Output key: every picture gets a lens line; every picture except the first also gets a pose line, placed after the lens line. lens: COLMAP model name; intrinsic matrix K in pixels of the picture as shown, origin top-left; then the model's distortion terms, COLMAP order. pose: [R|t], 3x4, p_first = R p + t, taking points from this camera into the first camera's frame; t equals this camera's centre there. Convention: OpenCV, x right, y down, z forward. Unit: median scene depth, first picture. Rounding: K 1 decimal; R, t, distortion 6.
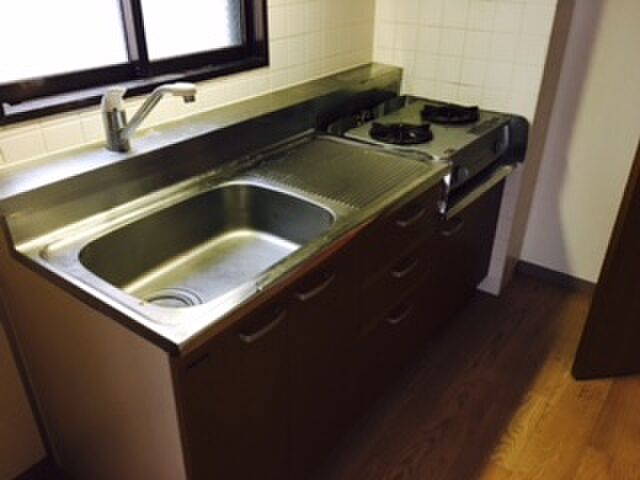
lens RADIAL K [[551.7, 0, 319.1], [0, 551.7, 238.9], [0, 0, 1]] dist [0.064335, -0.051195]
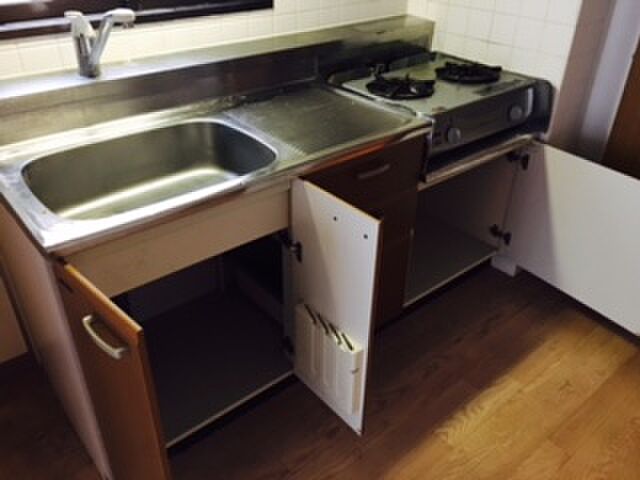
lens RADIAL K [[551.7, 0, 320.1], [0, 551.7, 240.9], [0, 0, 1]] dist [0.064335, -0.051195]
pose [[0.973556, 0.125834, -0.190671, 0.229200], [-0.114481, 0.990993, 0.069476, 0.019672], [0.197696, -0.045810, 0.979192, 0.027022]]
